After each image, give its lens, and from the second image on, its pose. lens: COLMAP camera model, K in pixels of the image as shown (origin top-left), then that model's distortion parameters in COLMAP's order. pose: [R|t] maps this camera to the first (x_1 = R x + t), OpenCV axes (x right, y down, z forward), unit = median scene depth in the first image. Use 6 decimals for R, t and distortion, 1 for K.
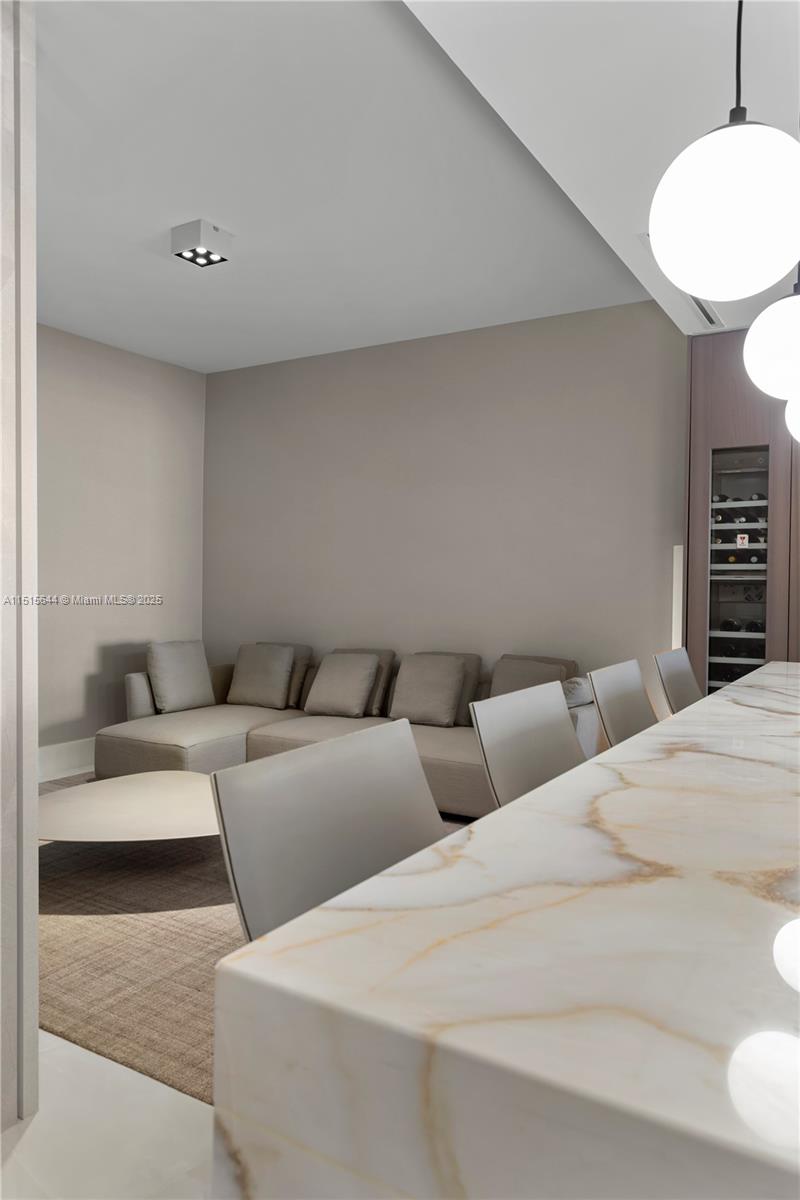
lens RADIAL K [[826.9, 0, 401.4], [0, 826.9, 585.7], [0, 0, 1]] dist [0.009437, 0.002374]
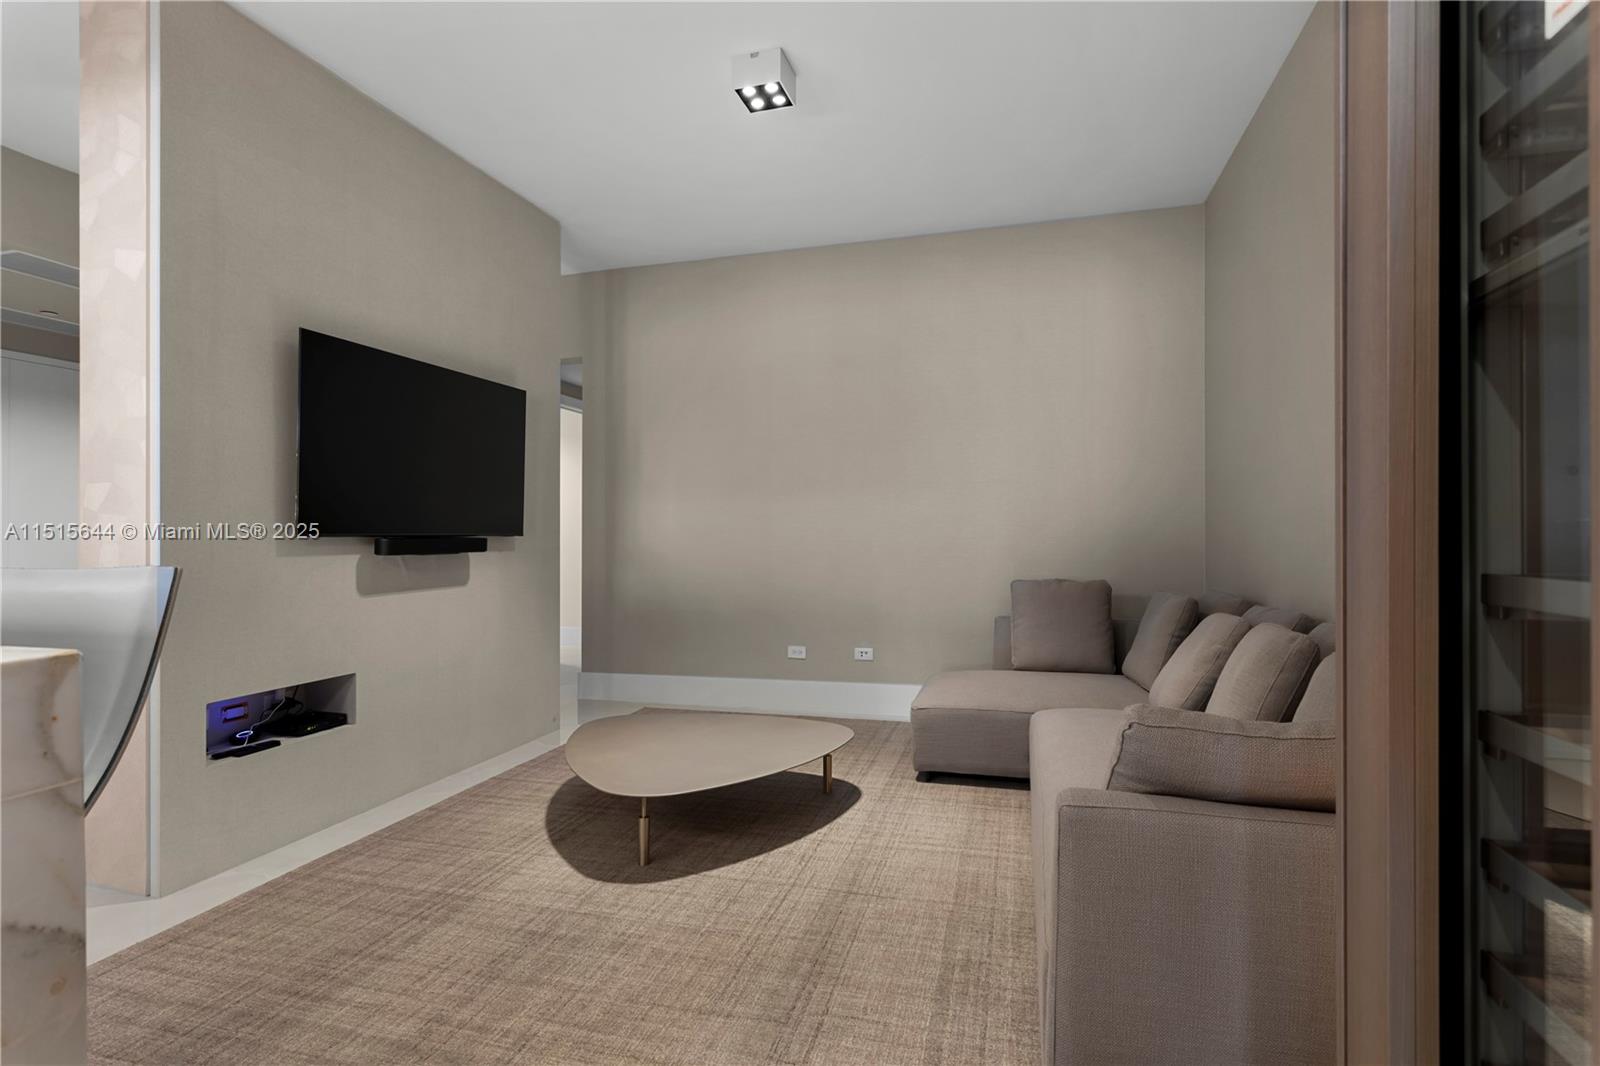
lens RADIAL K [[796.9, 0, 797.9], [0, 796.9, 541.6], [0, 0, 1]] dist [-0.004901, 0.003981]
pose [[0.266682, -0.005852, -0.963767, 0.519019], [0.004160, 0.999979, -0.004920, 0.050349], [0.963775, -0.002697, 0.266701, 0.843014]]
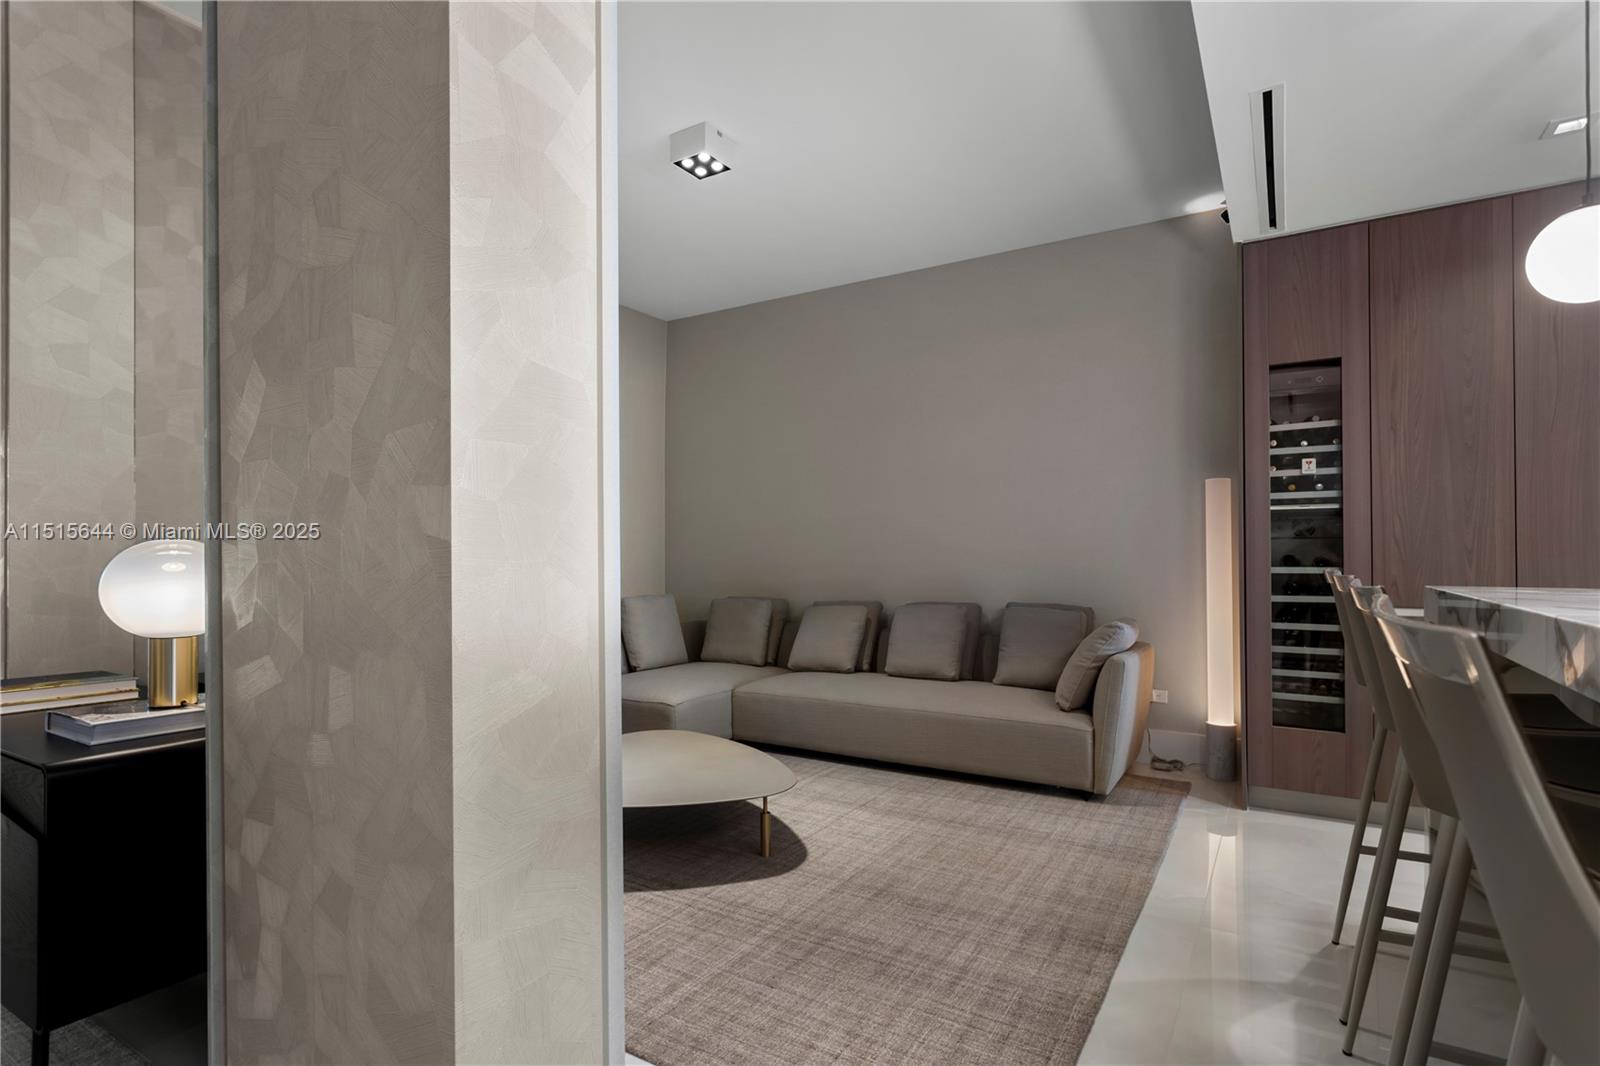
lens RADIAL K [[796.9, 0, 797.9], [0, 796.9, 541.6], [0, 0, 1]] dist [-0.004901, 0.003981]
pose [[0.999932, -0.010366, -0.005271, -0.139799], [0.010240, 0.999671, -0.023515, 0.042972], [0.005513, 0.023459, 0.999710, 0.132792]]
